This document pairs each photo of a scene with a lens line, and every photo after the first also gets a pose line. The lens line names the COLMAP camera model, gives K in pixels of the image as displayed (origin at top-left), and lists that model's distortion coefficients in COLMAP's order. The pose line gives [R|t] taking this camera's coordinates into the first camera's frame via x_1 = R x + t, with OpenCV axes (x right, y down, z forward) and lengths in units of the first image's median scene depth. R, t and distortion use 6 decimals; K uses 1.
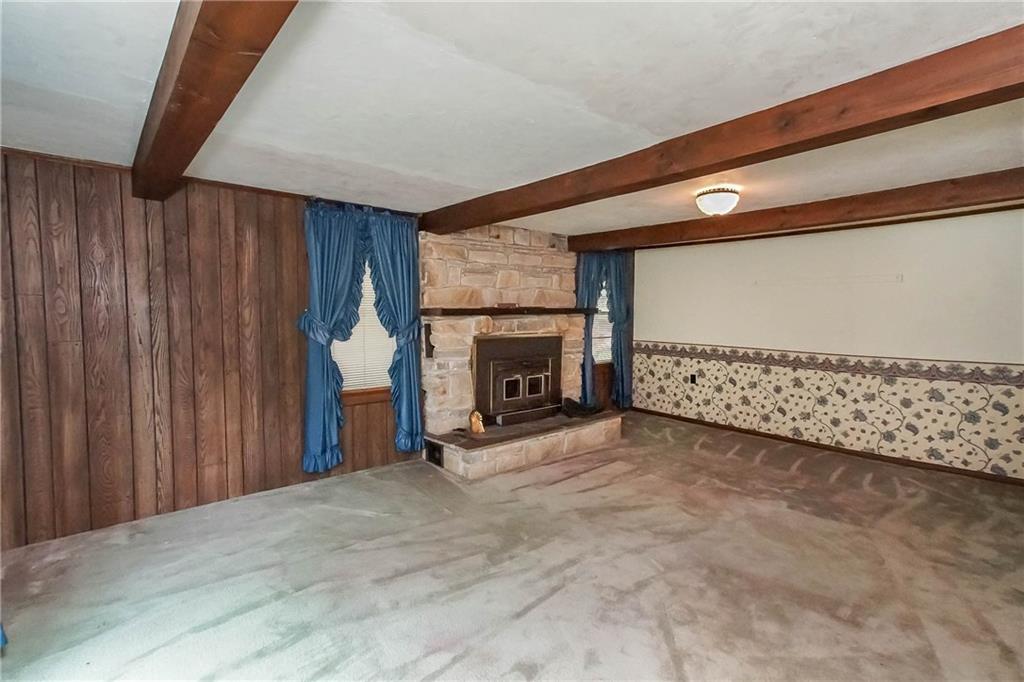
lens RADIAL K [[483.5, 0, 513.6], [0, 483.5, 337.6], [0, 0, 1]] dist [0.000344, 0.000063]
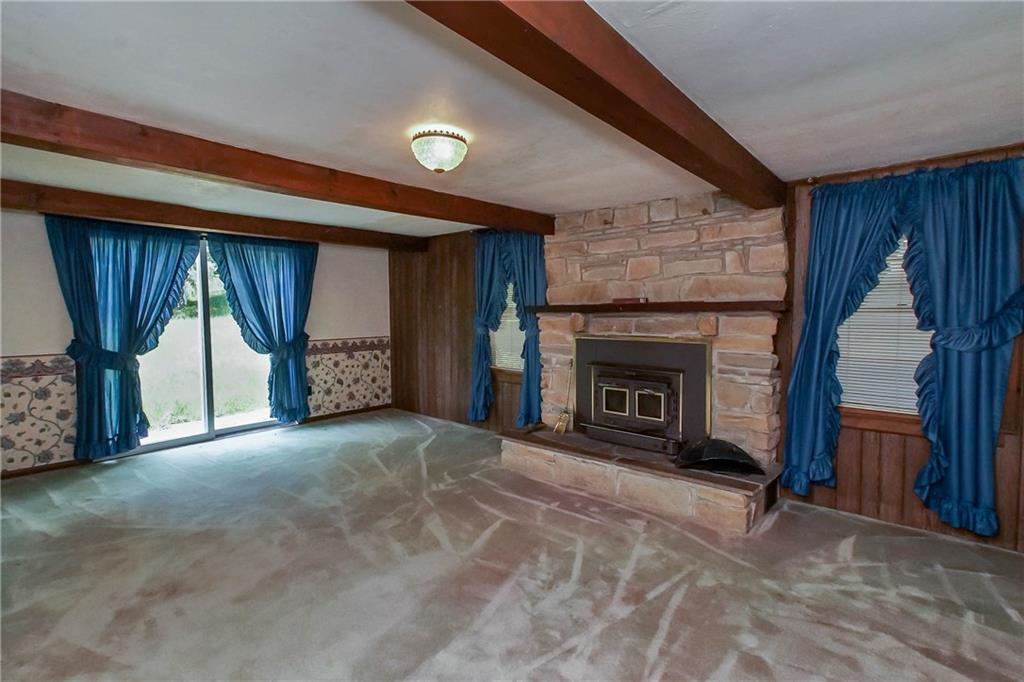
lens RADIAL K [[483.5, 0, 513.6], [0, 483.5, 337.6], [0, 0, 1]] dist [0.000344, 0.000063]
pose [[0.127208, 0.049335, -0.990648, 0.808785], [-0.053895, 0.997631, 0.042762, -0.029371], [0.990411, 0.047951, 0.129566, 0.724079]]
